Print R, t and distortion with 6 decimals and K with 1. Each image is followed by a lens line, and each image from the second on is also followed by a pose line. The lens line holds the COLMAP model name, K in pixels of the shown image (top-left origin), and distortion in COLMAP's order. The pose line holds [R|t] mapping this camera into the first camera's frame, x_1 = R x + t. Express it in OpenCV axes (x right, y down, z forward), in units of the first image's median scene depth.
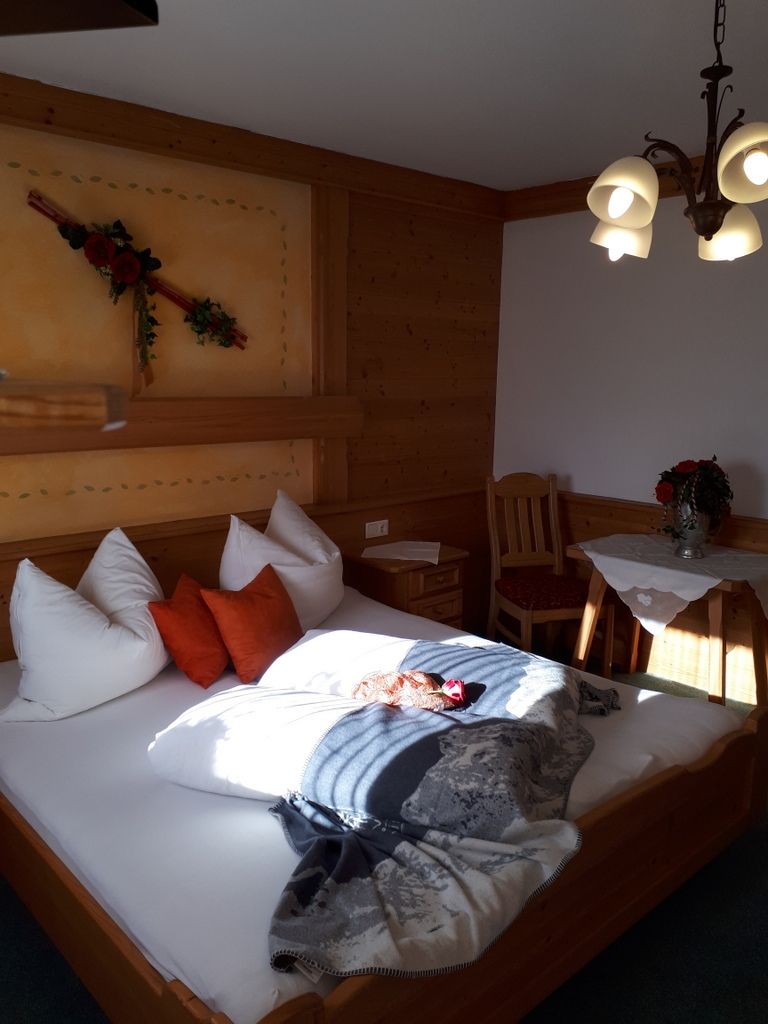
lens RADIAL K [[810.8, 0, 382.9], [0, 810.8, 506.5], [0, 0, 1]] dist [0.043821, -0.069107]
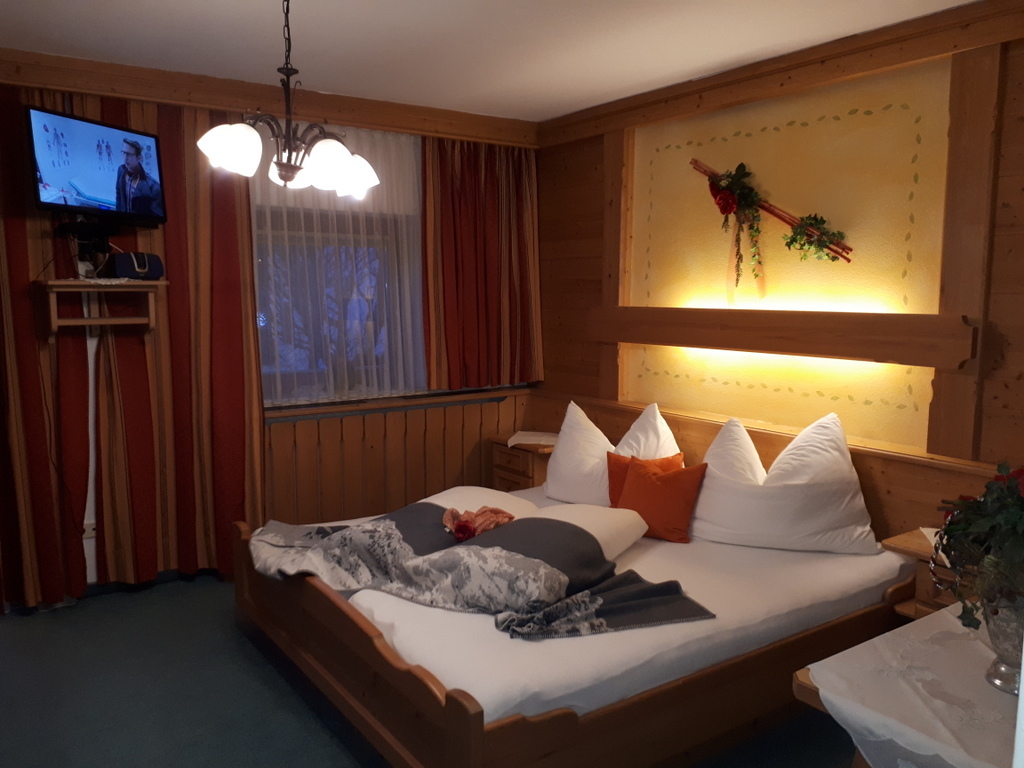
lens RADIAL K [[810.8, 0, 514.9], [0, 810.8, 383.7], [0, 0, 1]] dist [0.043821, -0.069107]
pose [[-0.121960, 0.114696, -0.985886, 0.999856], [-0.161125, 0.977837, 0.133692, -0.142000], [0.979369, 0.175156, -0.100777, 0.882889]]
